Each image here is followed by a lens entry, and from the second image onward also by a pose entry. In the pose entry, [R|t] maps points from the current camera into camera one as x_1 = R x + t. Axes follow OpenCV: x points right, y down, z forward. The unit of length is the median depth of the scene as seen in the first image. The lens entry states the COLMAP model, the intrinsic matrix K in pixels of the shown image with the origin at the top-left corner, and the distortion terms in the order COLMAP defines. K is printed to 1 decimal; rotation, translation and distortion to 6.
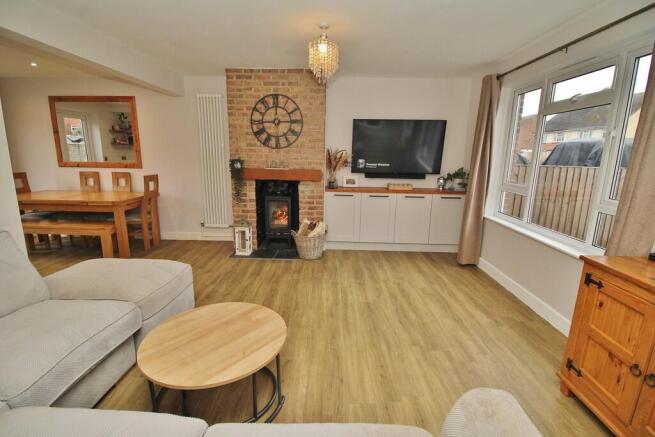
lens RADIAL K [[304.4, 0, 325.7], [0, 304.4, 218.7], [0, 0, 1]] dist [-0.015019, -0.003303]
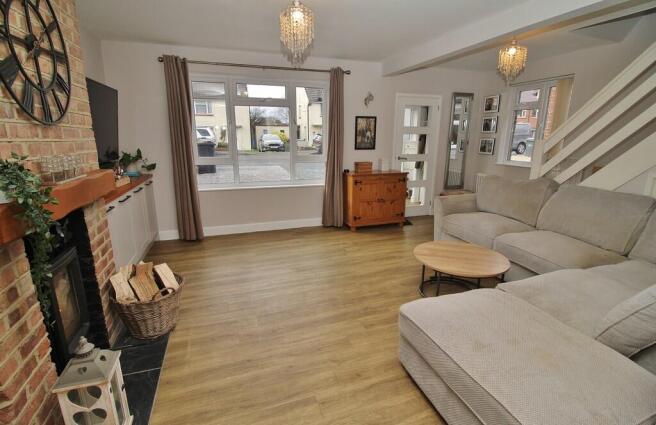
lens RADIAL K [[312.7, 0, 330.6], [0, 312.7, 210.0], [0, 0, 1]] dist [0.000703, -0.000141]
pose [[-0.362922, -0.238313, 0.900830, -0.635318], [0.179927, 0.930627, 0.318684, -0.197597], [-0.914283, 0.277741, -0.294866, 0.842612]]
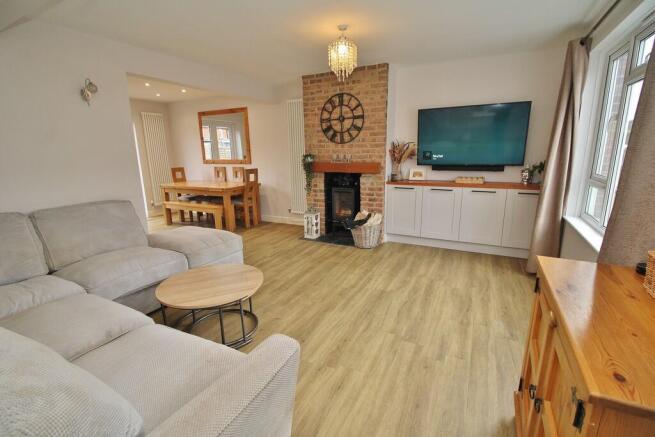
lens RADIAL K [[304.4, 0, 322.7], [0, 304.4, 220.9], [0, 0, 1]] dist [-0.015019, -0.003303]
pose [[0.893134, 0.068576, -0.444532, 0.285366], [-0.059938, 0.997641, 0.033475, 0.013304], [0.445779, -0.003253, 0.895137, -0.005511]]
